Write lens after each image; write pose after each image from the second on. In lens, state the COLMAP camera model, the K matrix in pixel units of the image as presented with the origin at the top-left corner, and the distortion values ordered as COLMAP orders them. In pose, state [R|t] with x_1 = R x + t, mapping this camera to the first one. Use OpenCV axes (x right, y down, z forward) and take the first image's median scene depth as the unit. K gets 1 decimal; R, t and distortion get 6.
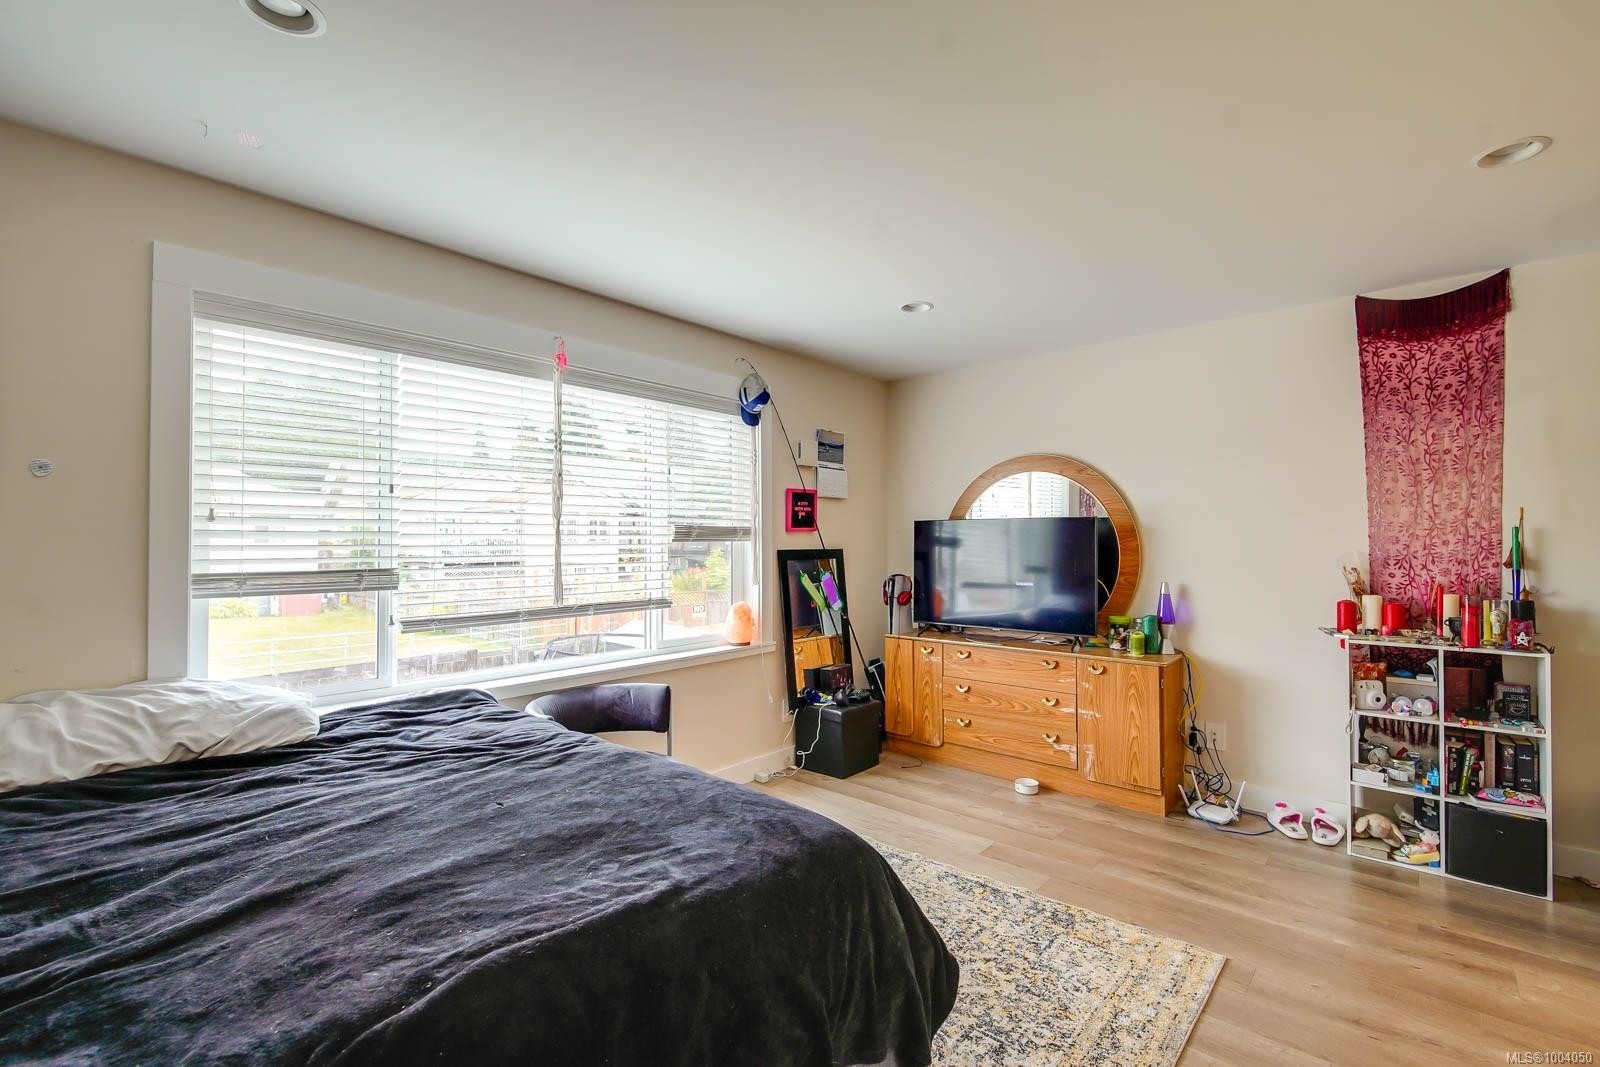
lens RADIAL K [[699.6, 0, 800.0], [0, 699.6, 533.9], [0, 0, 1]] dist [-0.003152, -0.000582]
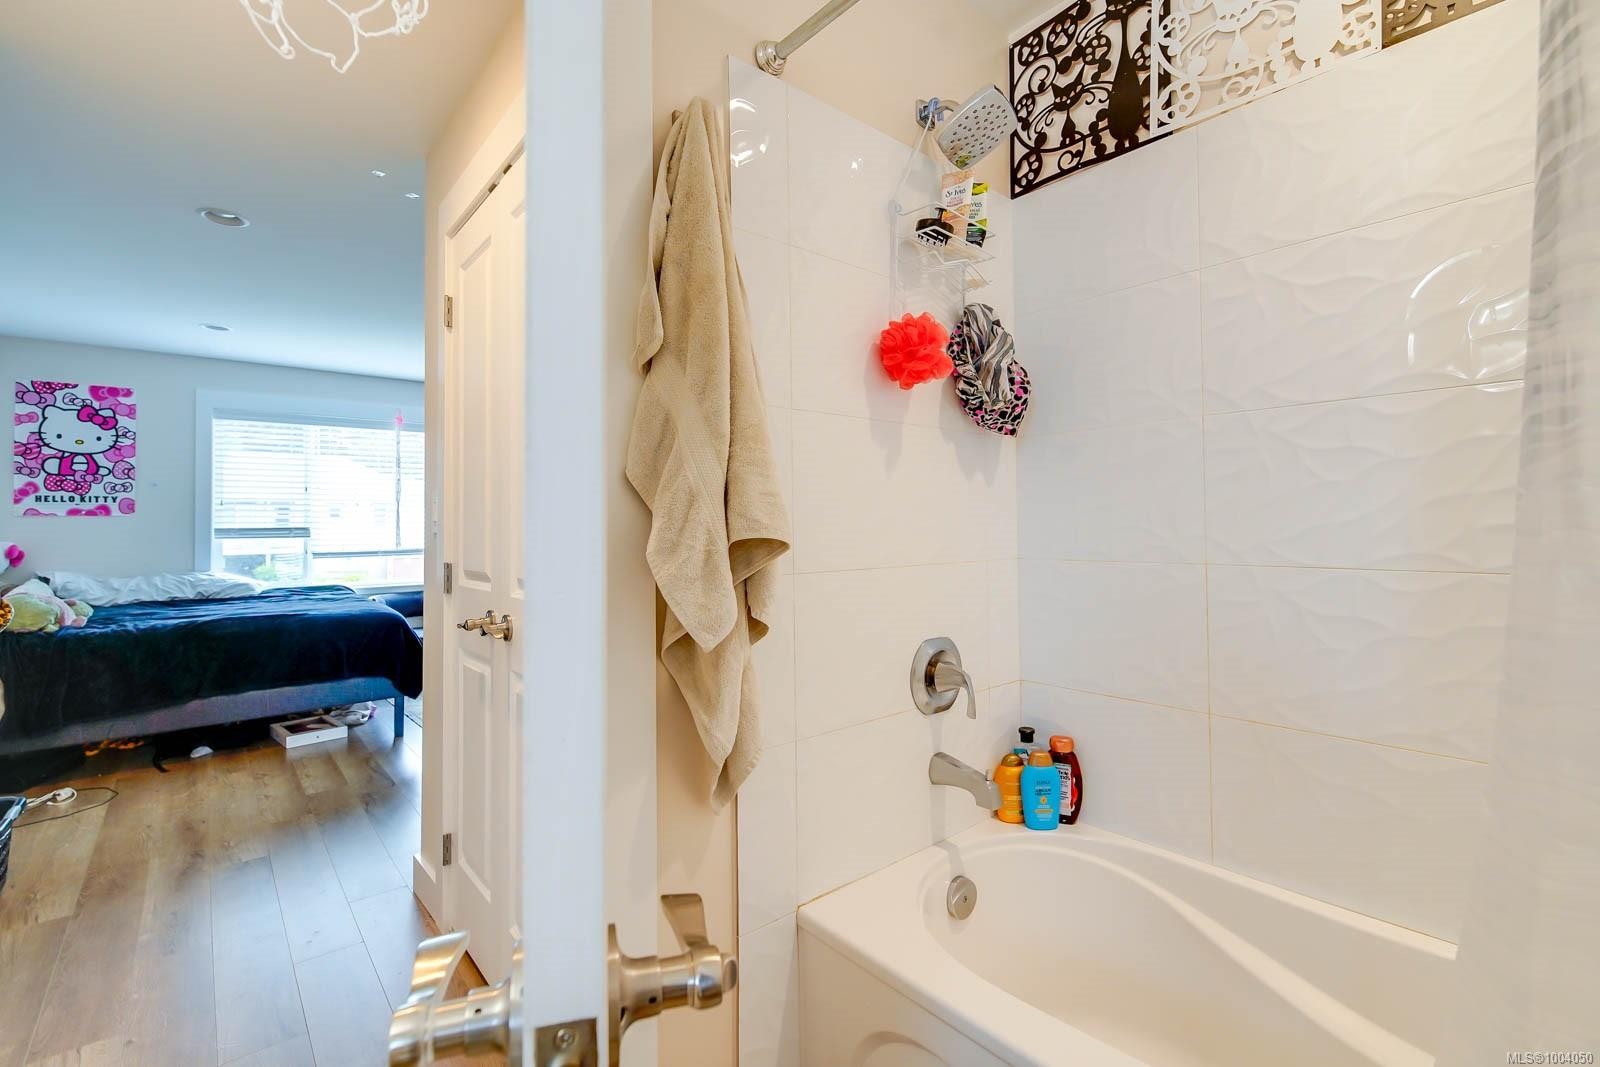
lens RADIAL K [[699.6, 0, 800.8], [0, 699.6, 529.4], [0, 0, 1]] dist [-0.003152, -0.000582]
pose [[0.991503, 0.011493, -0.129579, 1.382100], [-0.008038, 0.999599, 0.027154, -0.017464], [0.129839, -0.025881, 0.991197, -1.061471]]
